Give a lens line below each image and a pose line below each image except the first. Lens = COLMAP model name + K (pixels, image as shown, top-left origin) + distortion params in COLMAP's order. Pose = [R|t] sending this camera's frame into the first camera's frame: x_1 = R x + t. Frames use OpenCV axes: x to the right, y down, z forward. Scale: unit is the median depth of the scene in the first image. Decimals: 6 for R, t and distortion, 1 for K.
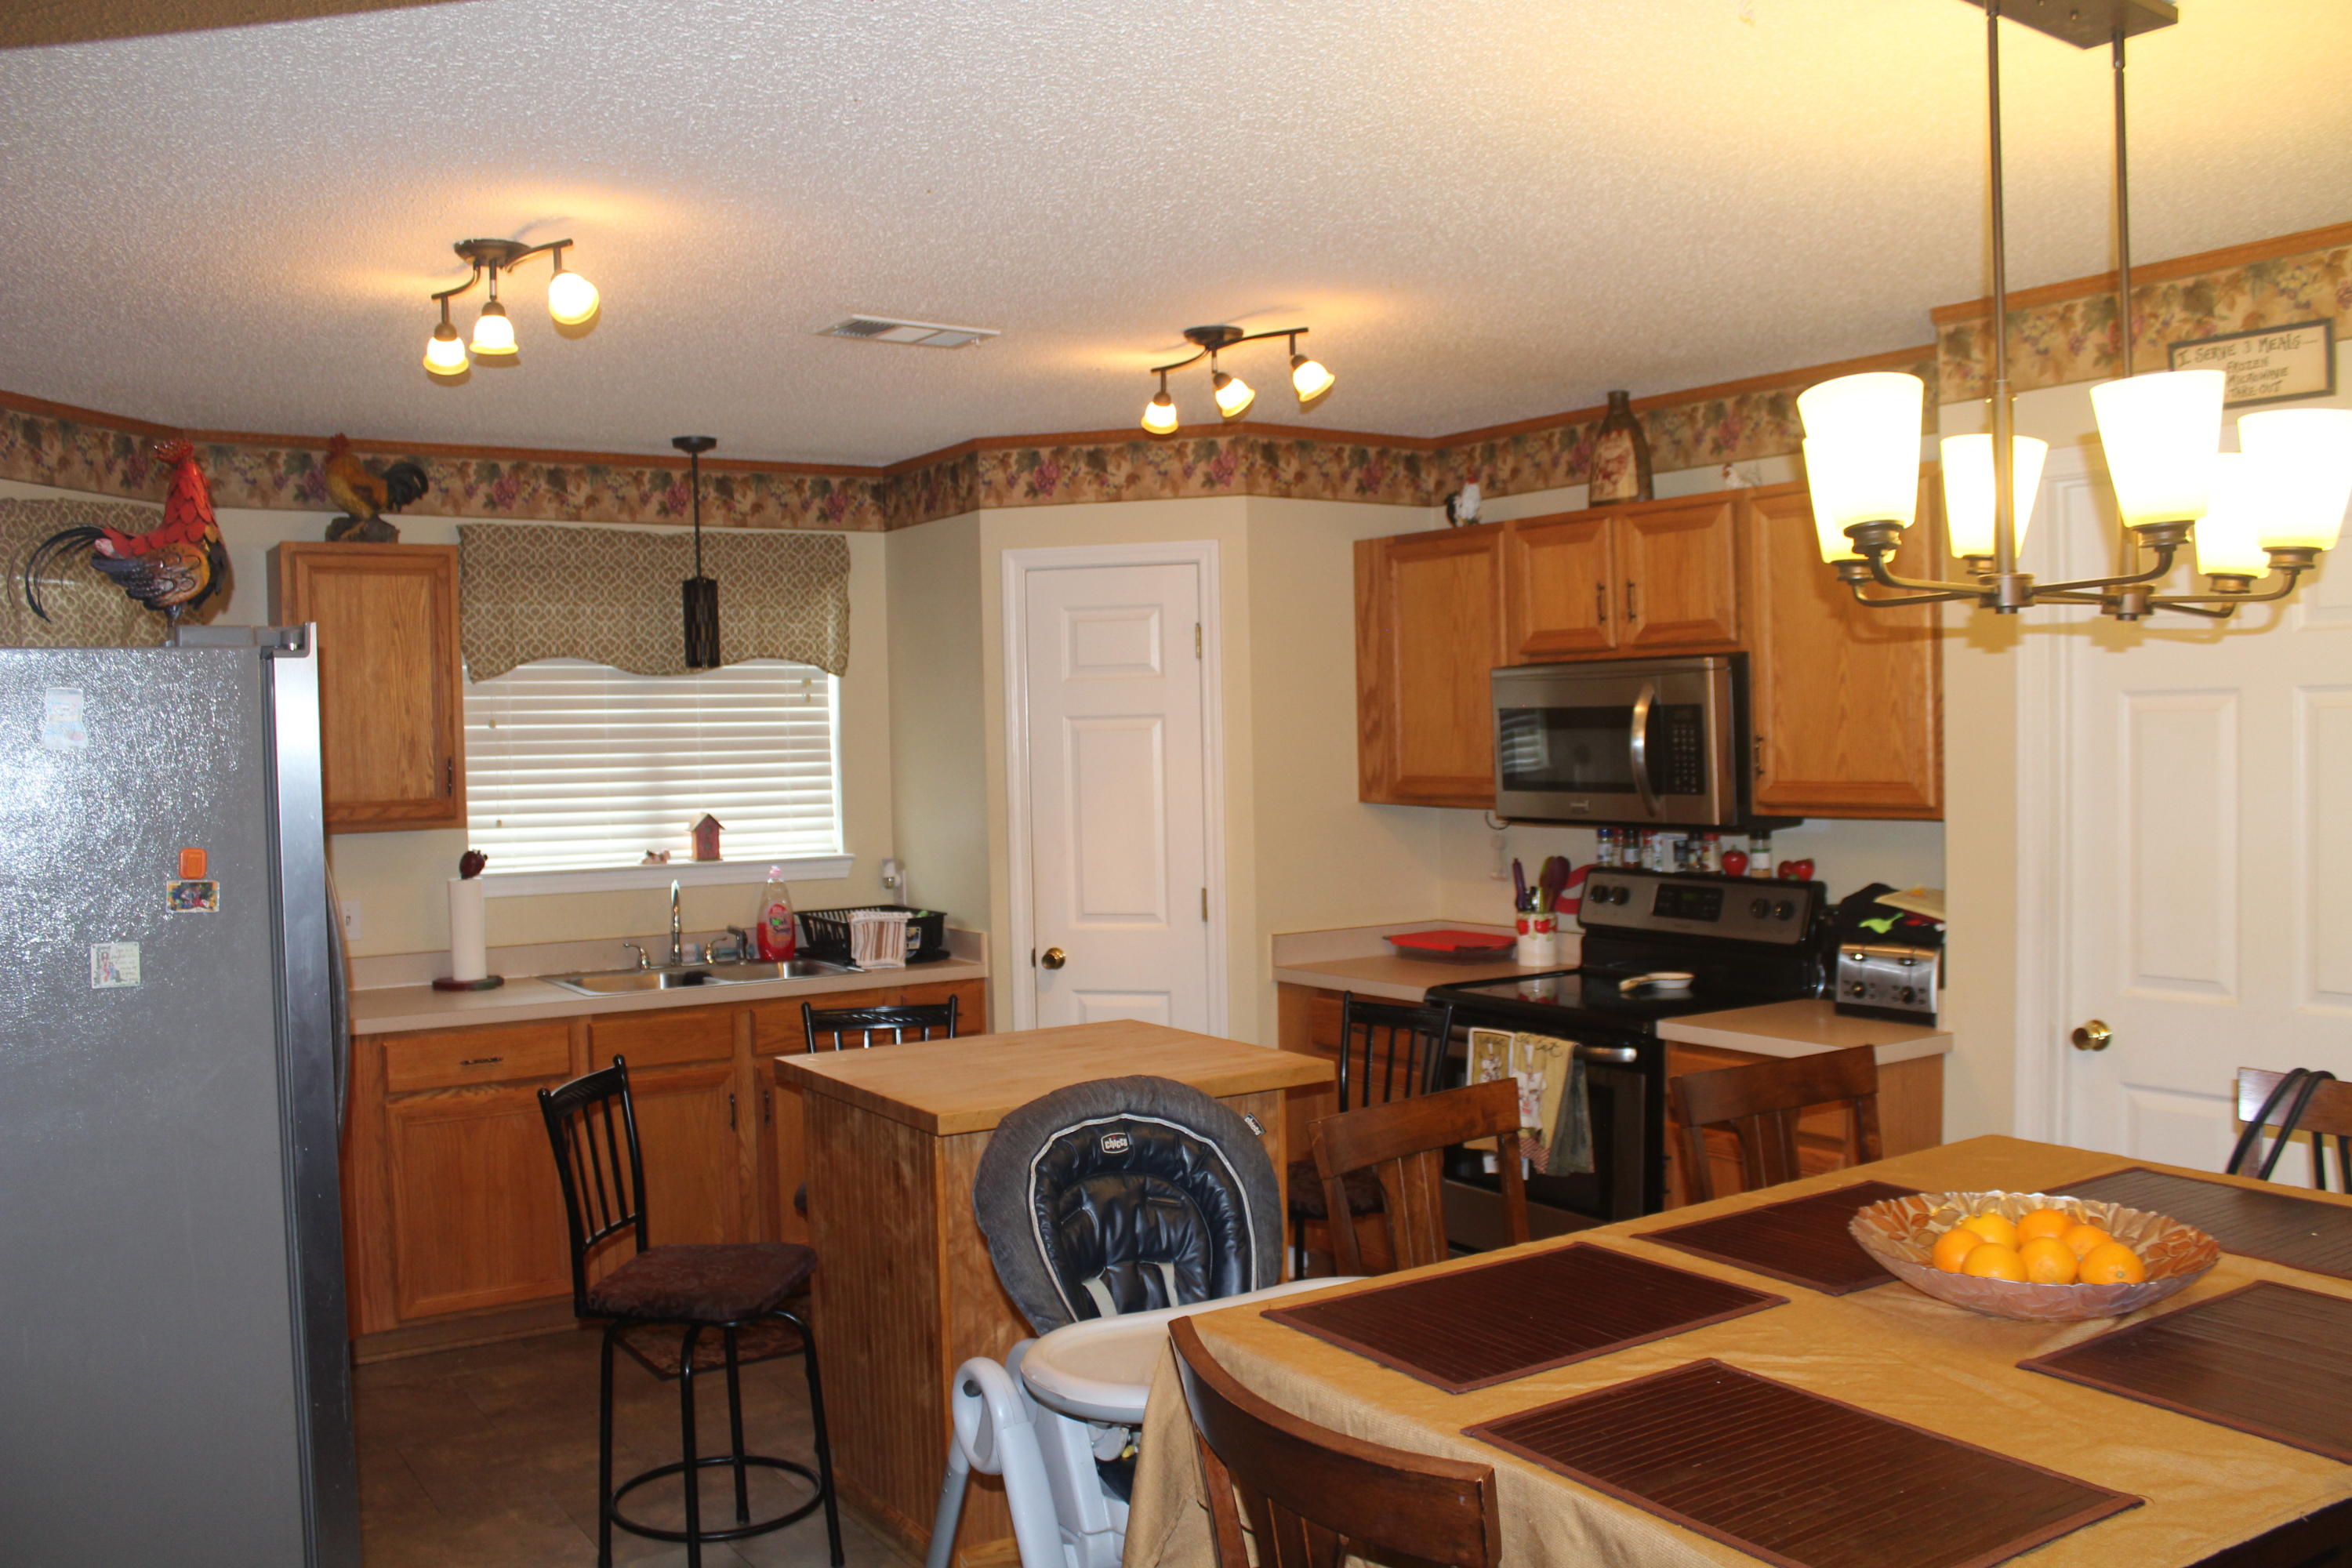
lens RADIAL K [[2064.5, 0, 1190.7], [0, 2064.5, 798.9], [0, 0, 1]] dist [-0.042919, 0.037564]
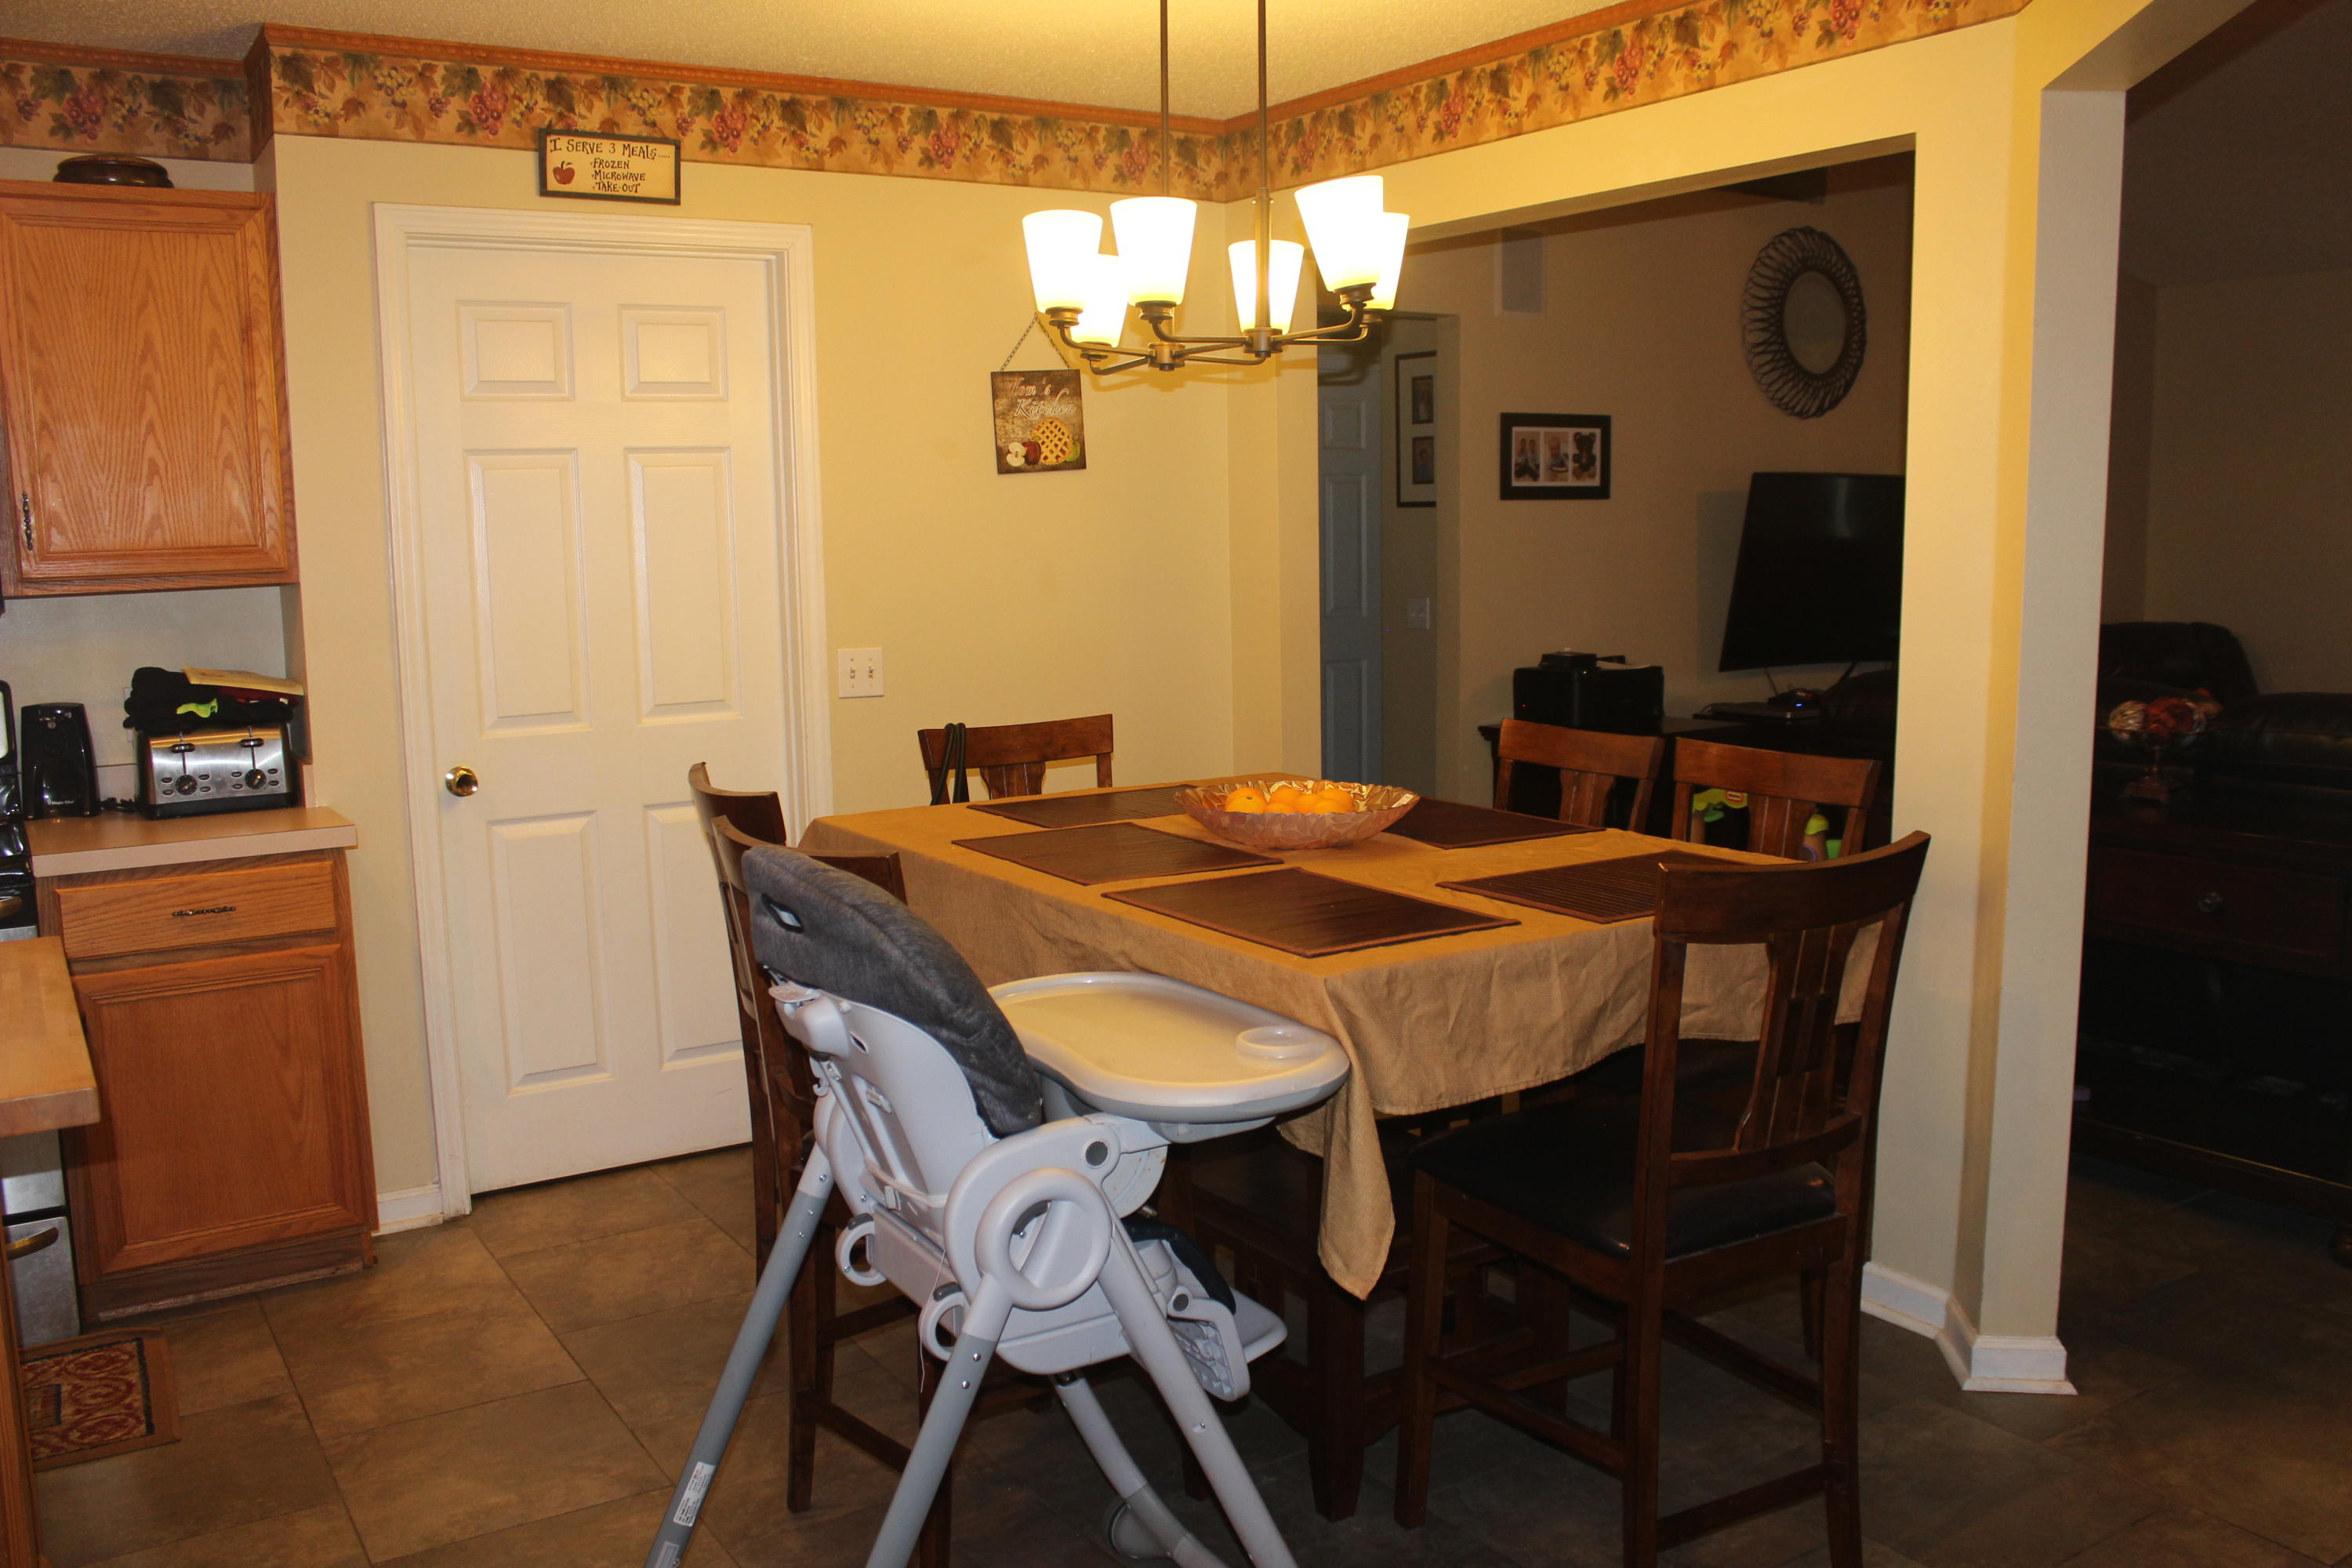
lens RADIAL K [[2064.5, 0, 1179.2], [0, 2064.5, 773.0], [0, 0, 1]] dist [-0.042919, 0.037564]
pose [[0.038922, -0.110658, 0.993096, -0.801118], [0.055899, 0.992534, 0.108405, 0.023949], [-0.997677, 0.051294, 0.044817, 0.798976]]
